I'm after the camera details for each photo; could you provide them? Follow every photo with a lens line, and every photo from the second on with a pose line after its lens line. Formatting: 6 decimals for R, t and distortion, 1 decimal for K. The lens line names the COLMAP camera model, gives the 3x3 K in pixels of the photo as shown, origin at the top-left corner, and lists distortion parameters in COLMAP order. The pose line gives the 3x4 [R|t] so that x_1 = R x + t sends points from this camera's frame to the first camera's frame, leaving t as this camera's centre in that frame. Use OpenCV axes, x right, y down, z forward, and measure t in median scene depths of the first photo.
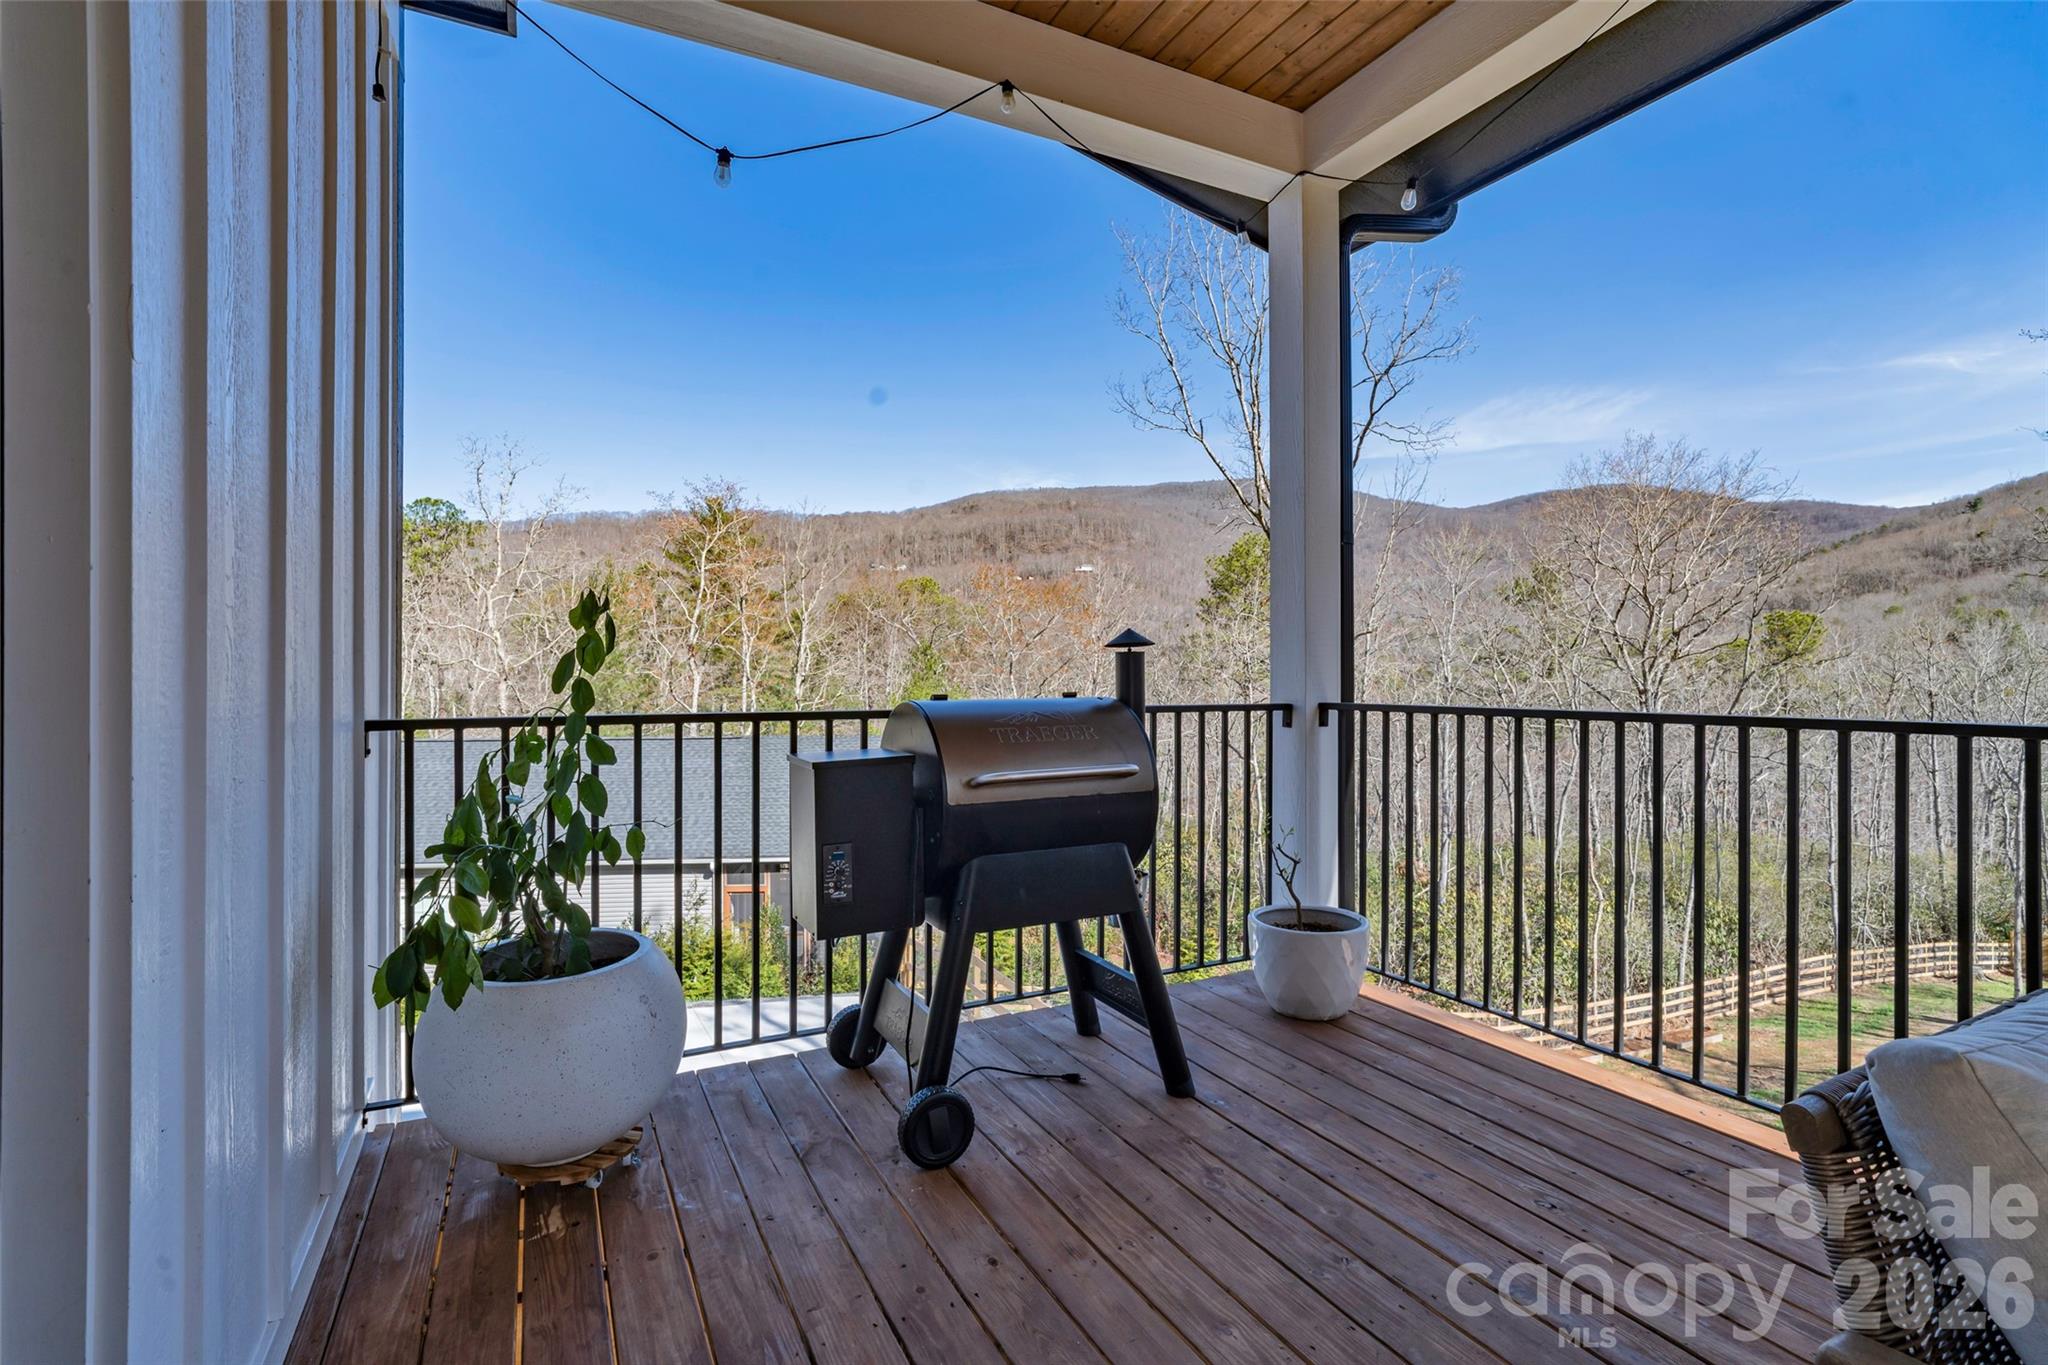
lens RADIAL K [[961.4, 0, 1027.8], [0, 961.4, 674.4], [0, 0, 1]] dist [-0.037678, 0.044014]
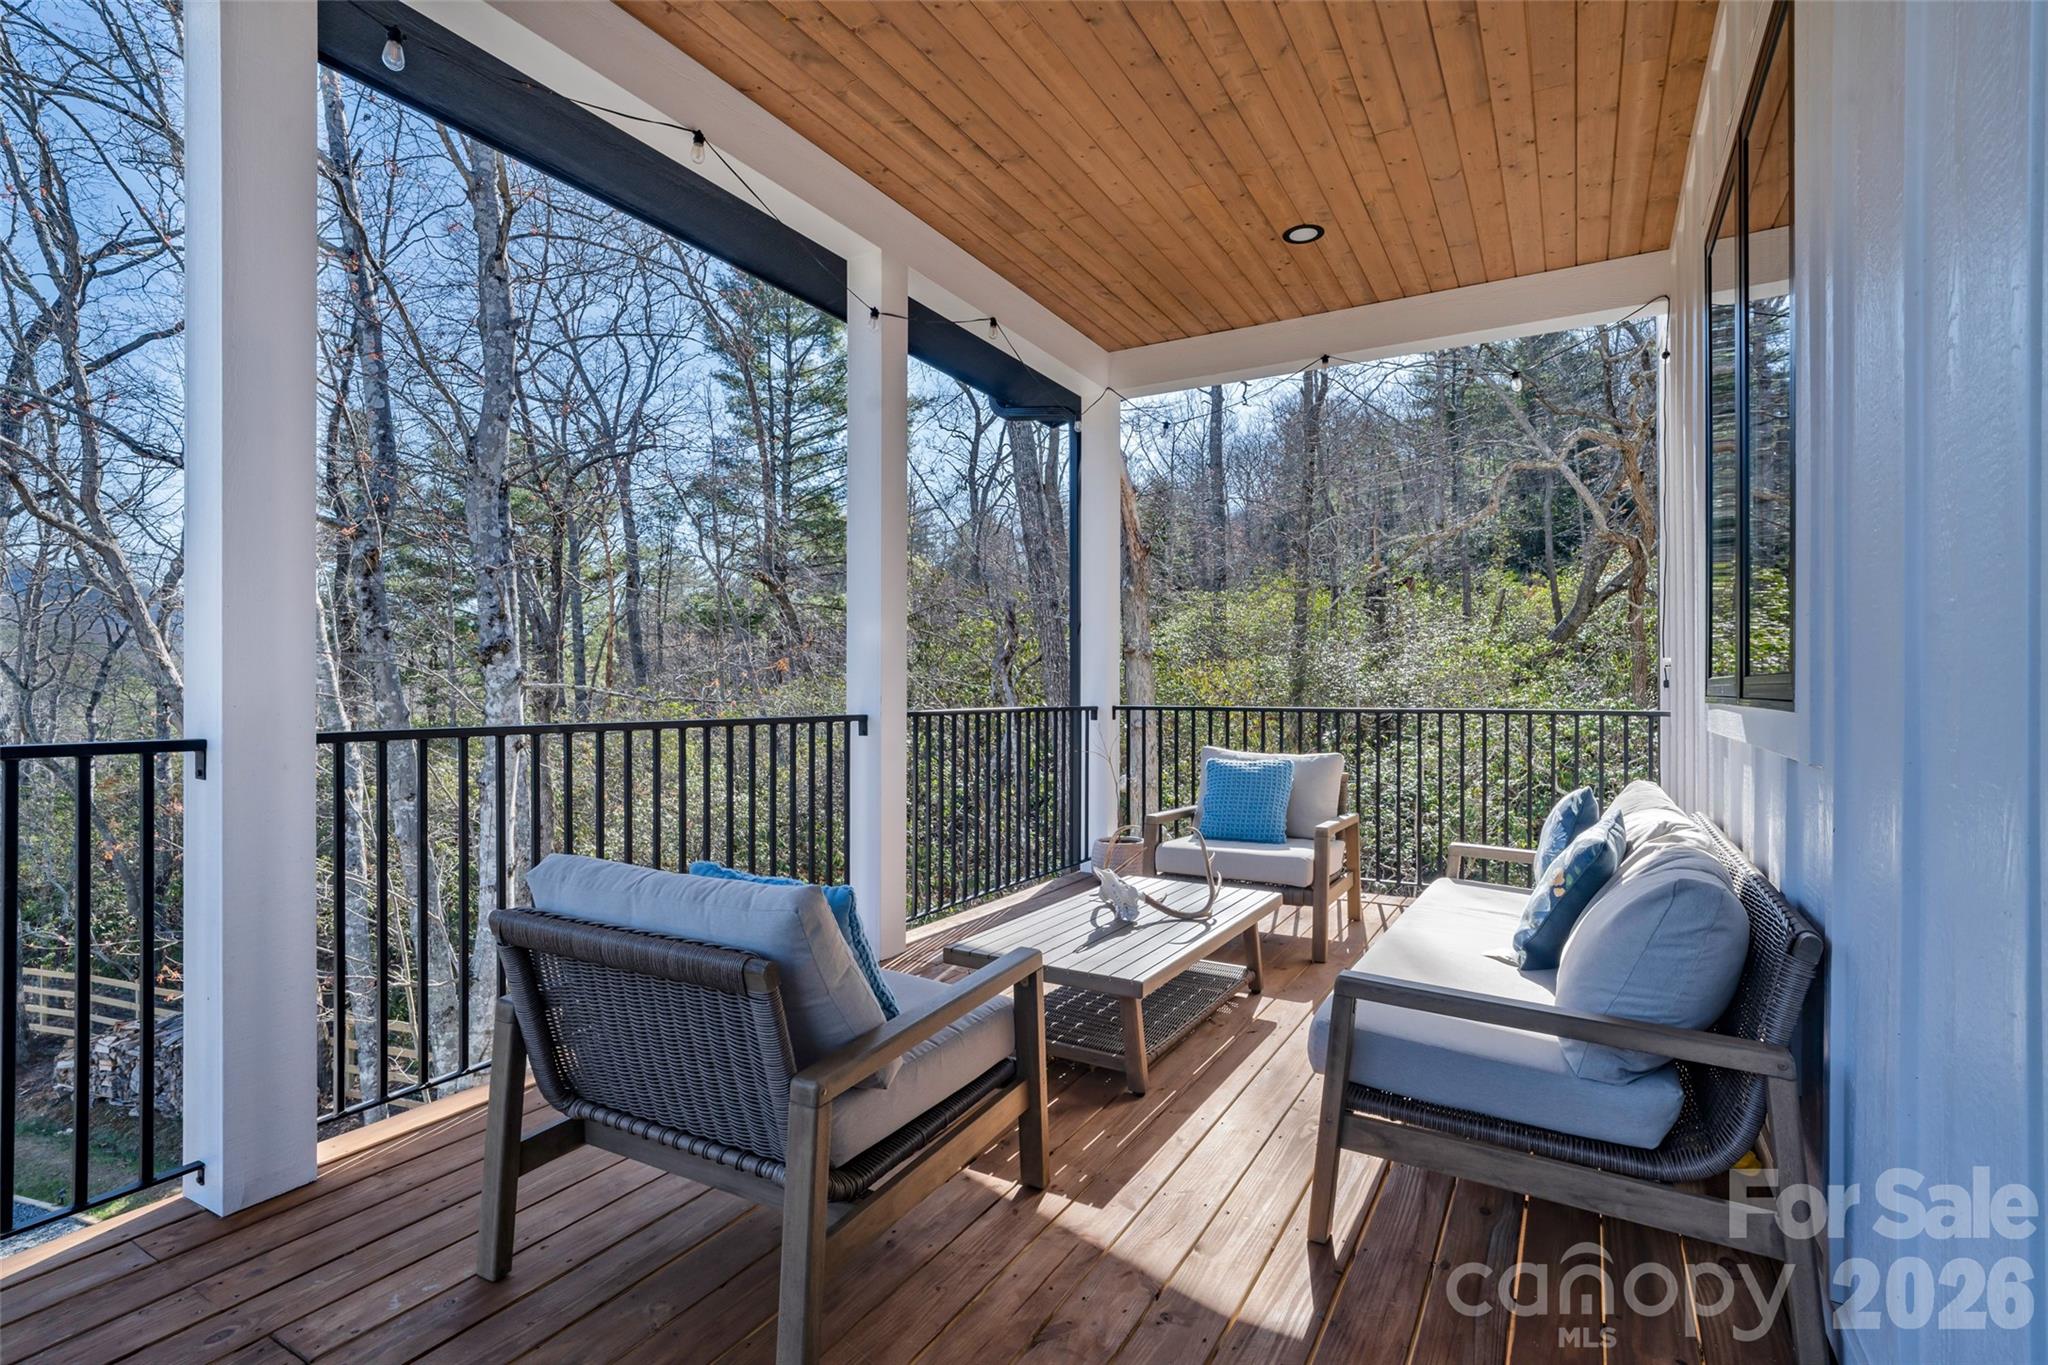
lens RADIAL K [[972.9, 0, 1025.9], [0, 972.9, 689.0], [0, 0, 1]] dist [-0.000644, 0.000483]
pose [[-0.536620, -0.001129, 0.843823, -0.576679], [0.006070, 0.999968, 0.005198, -0.003821], [-0.843802, 0.007912, -0.536596, 1.098793]]
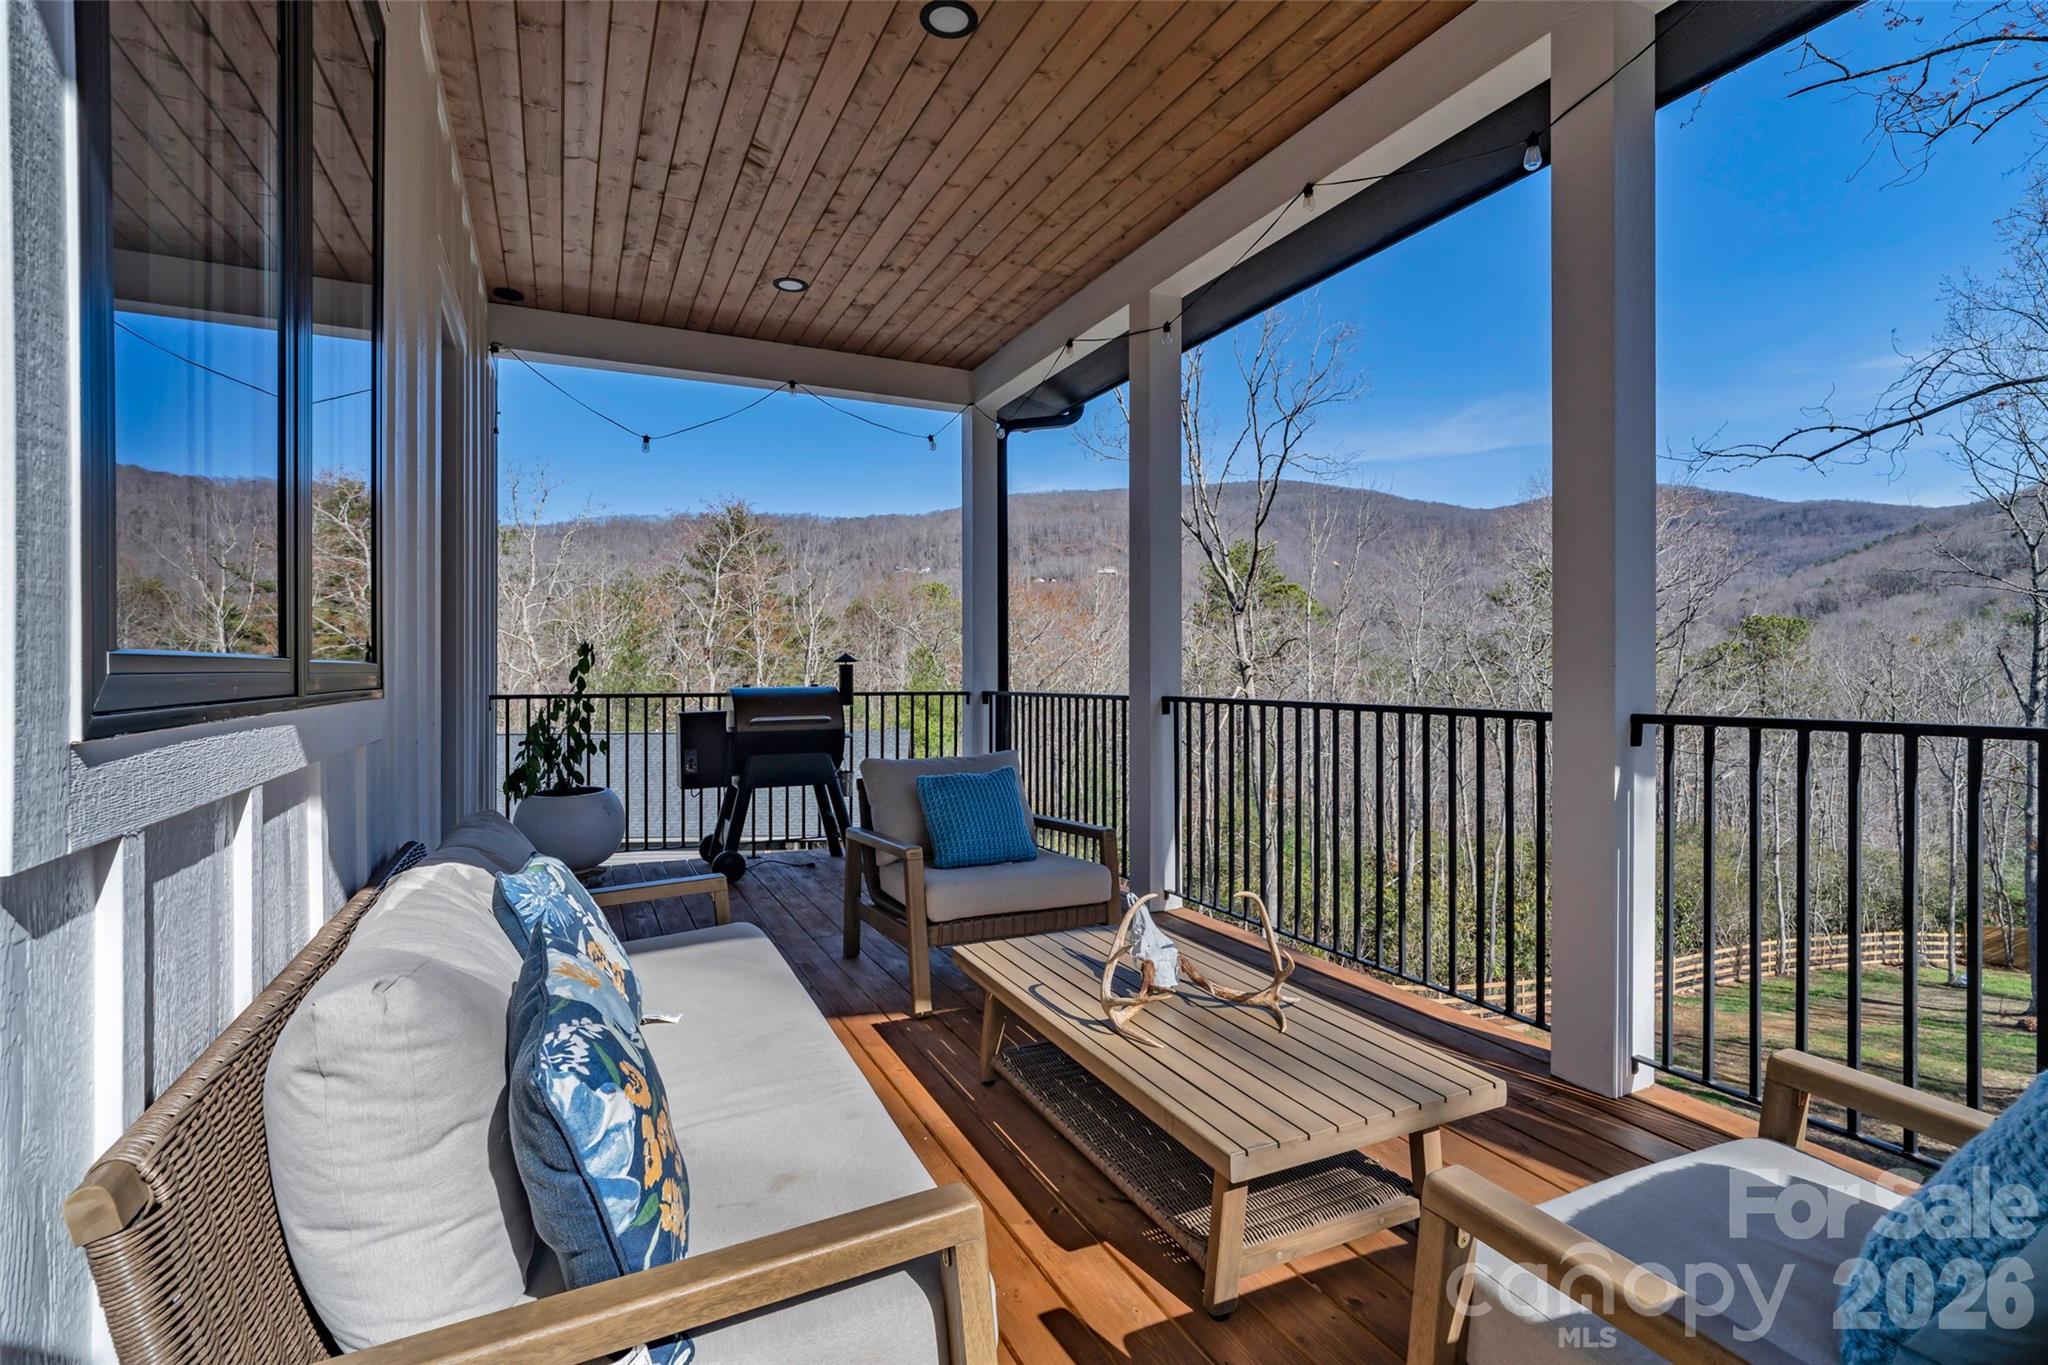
lens RADIAL K [[960.4, 0, 1023.5], [0, 960.4, 676.3], [0, 0, 1]] dist [-0.004590, 0.000222]
pose [[0.999505, 0.000964, -0.031431, 0.038601], [-0.000953, 0.999999, 0.000355, 0.000067], [0.031432, -0.000325, 0.999506, -0.073591]]
